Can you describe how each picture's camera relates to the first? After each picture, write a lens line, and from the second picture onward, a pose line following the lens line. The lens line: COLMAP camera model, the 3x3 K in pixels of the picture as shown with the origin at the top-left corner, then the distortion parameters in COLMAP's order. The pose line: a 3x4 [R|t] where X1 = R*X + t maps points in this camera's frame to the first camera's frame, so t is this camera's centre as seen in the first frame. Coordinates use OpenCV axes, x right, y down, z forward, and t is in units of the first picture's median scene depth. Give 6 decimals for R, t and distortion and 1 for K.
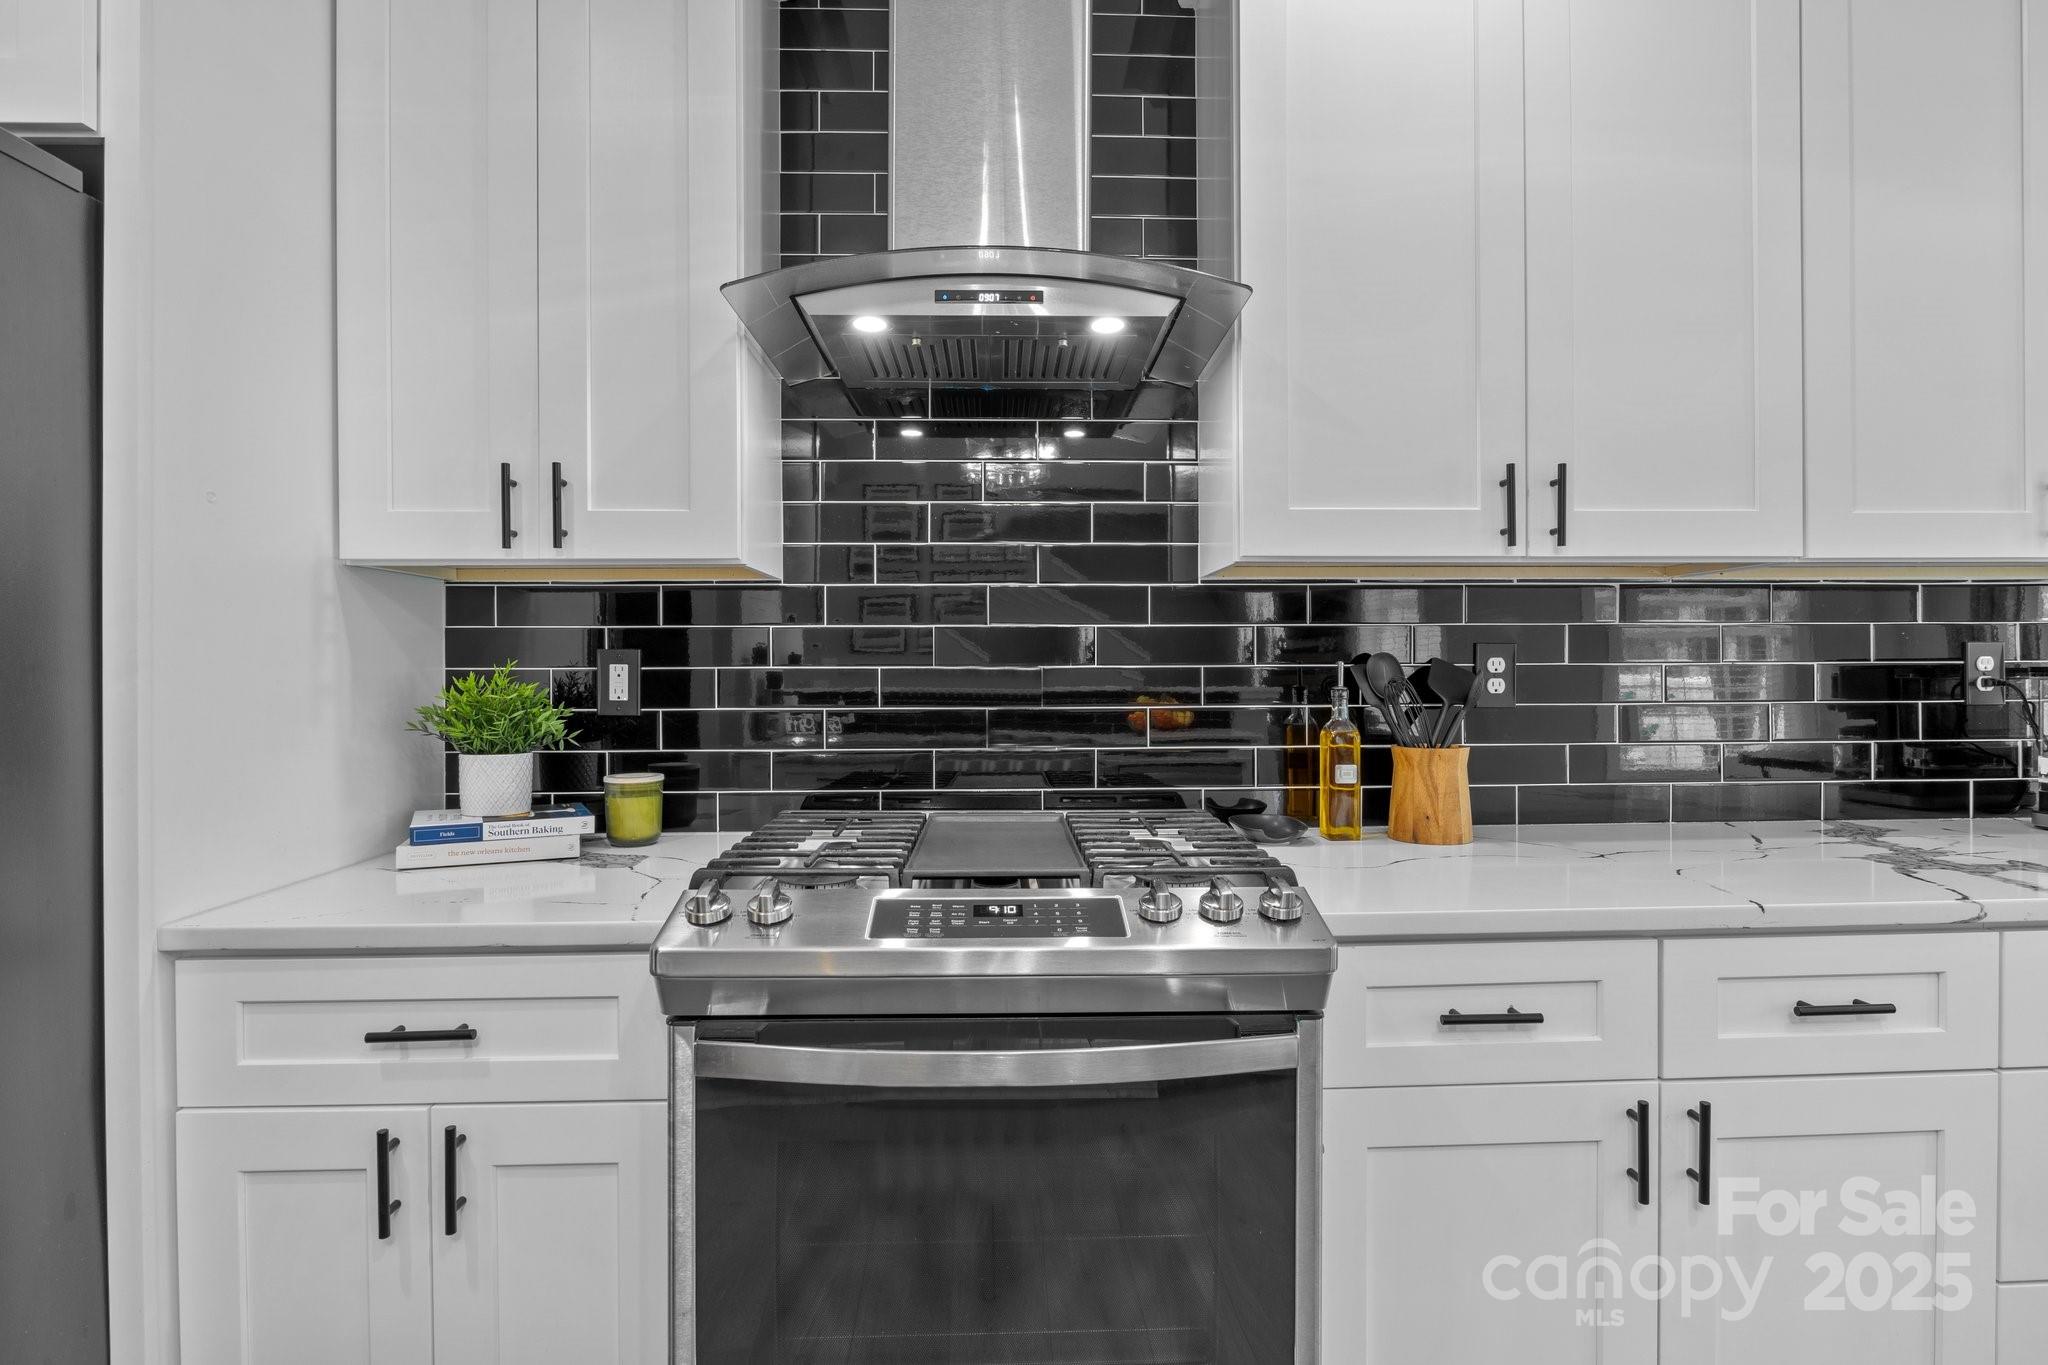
lens RADIAL K [[1014.6, 0, 1034.5], [0, 1014.6, 679.2], [0, 0, 1]] dist [-0.011897, 0.000010]
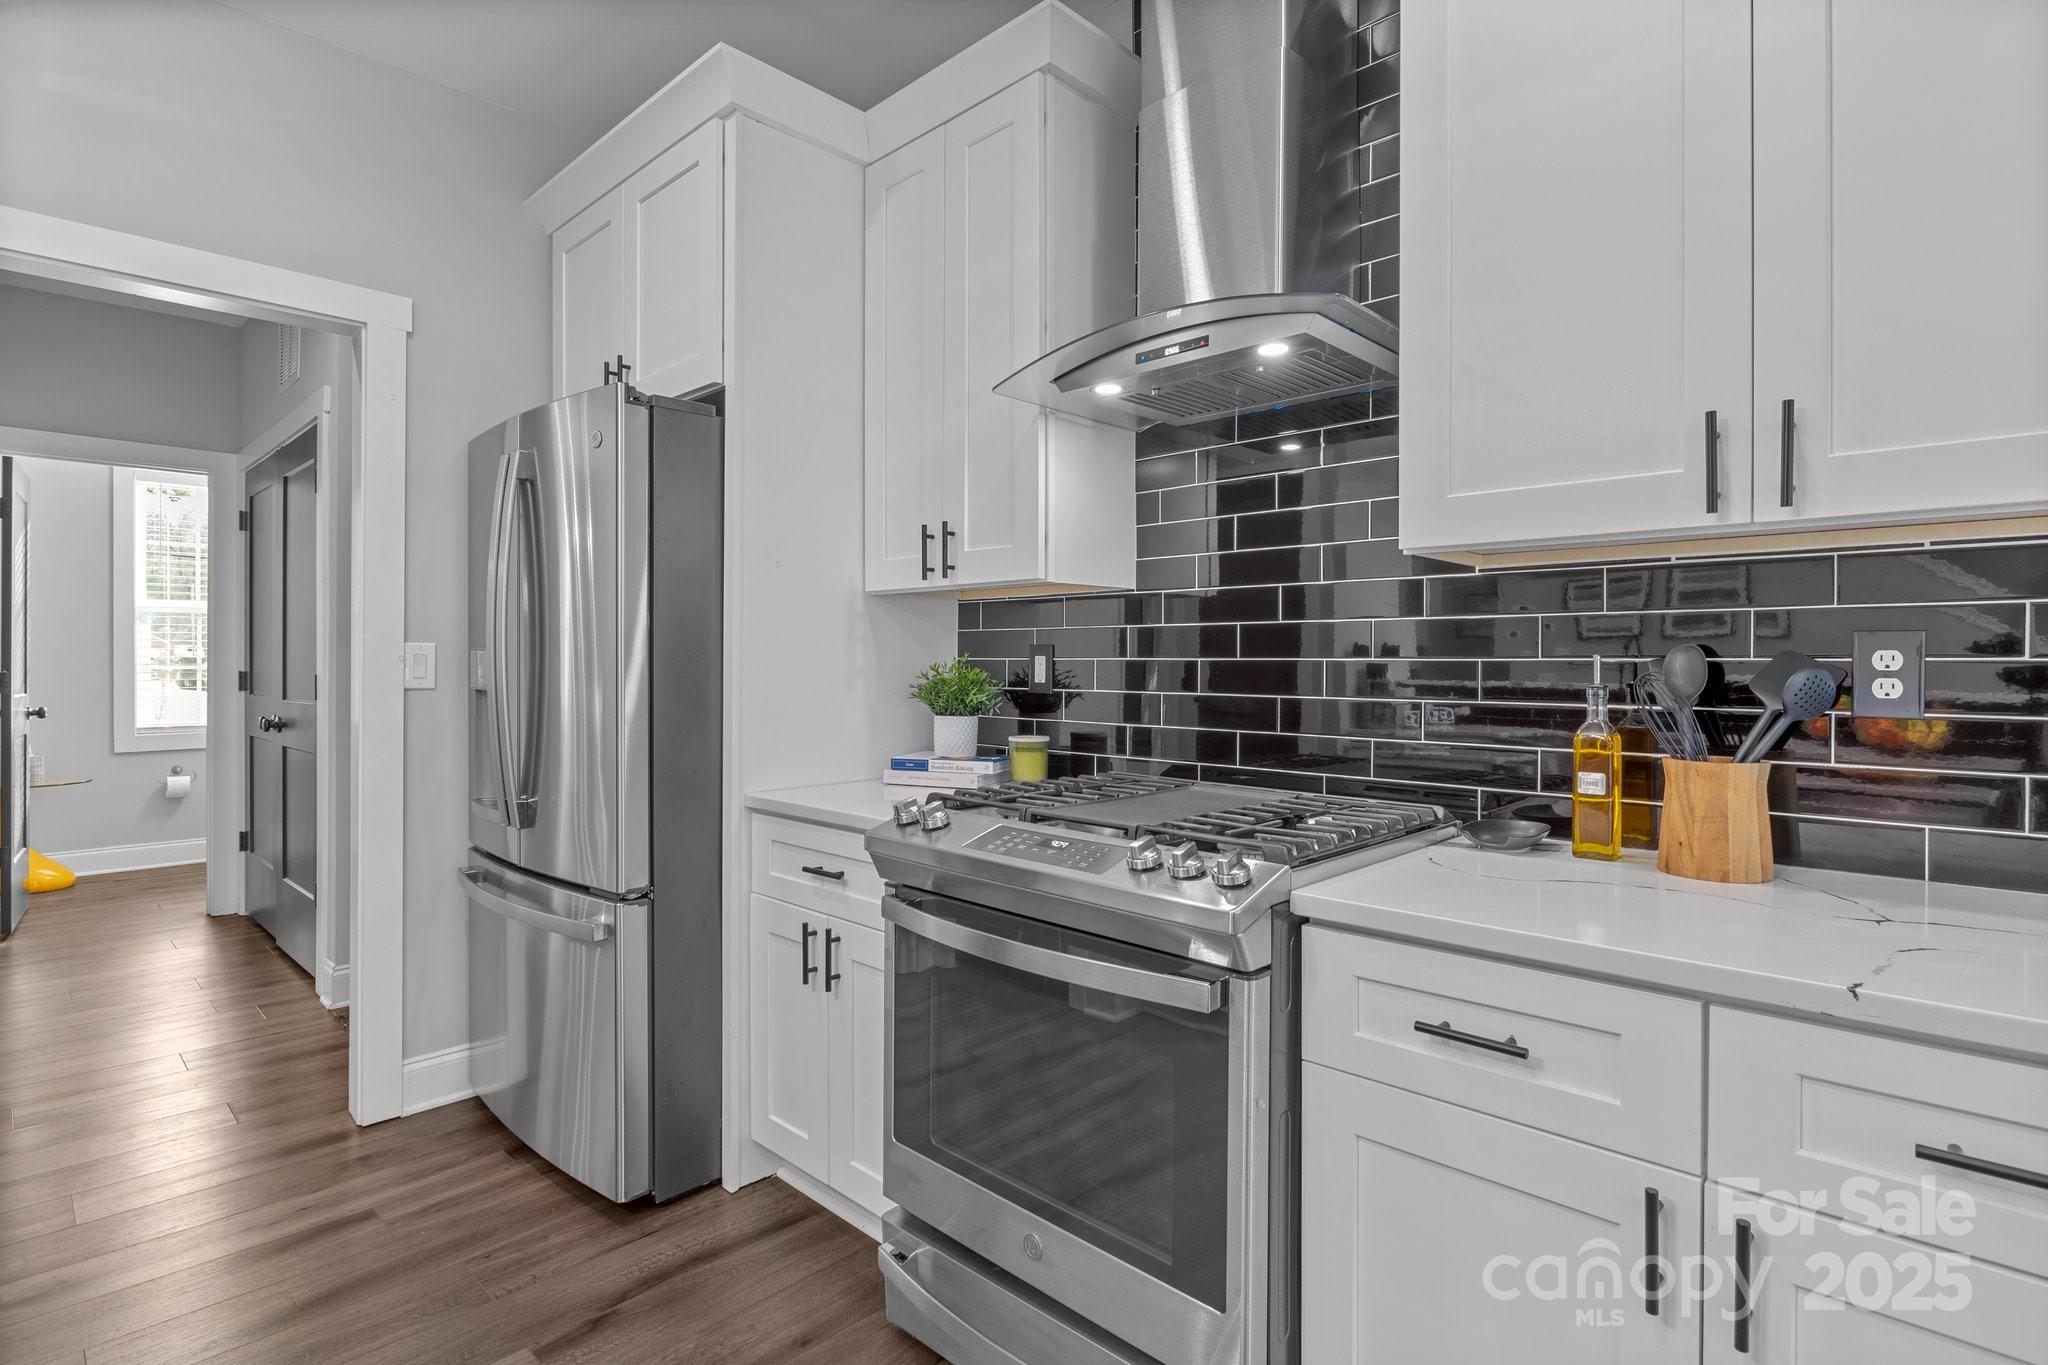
lens RADIAL K [[1022.5, 0, 1024.7], [0, 1022.5, 662.6], [0, 0, 1]] dist [-0.005154, -0.000407]
pose [[0.688343, 0.007706, -0.725344, 0.622159], [-0.014159, 0.999896, -0.002814, -0.001567], [0.725247, 0.012207, 0.688381, 0.038050]]
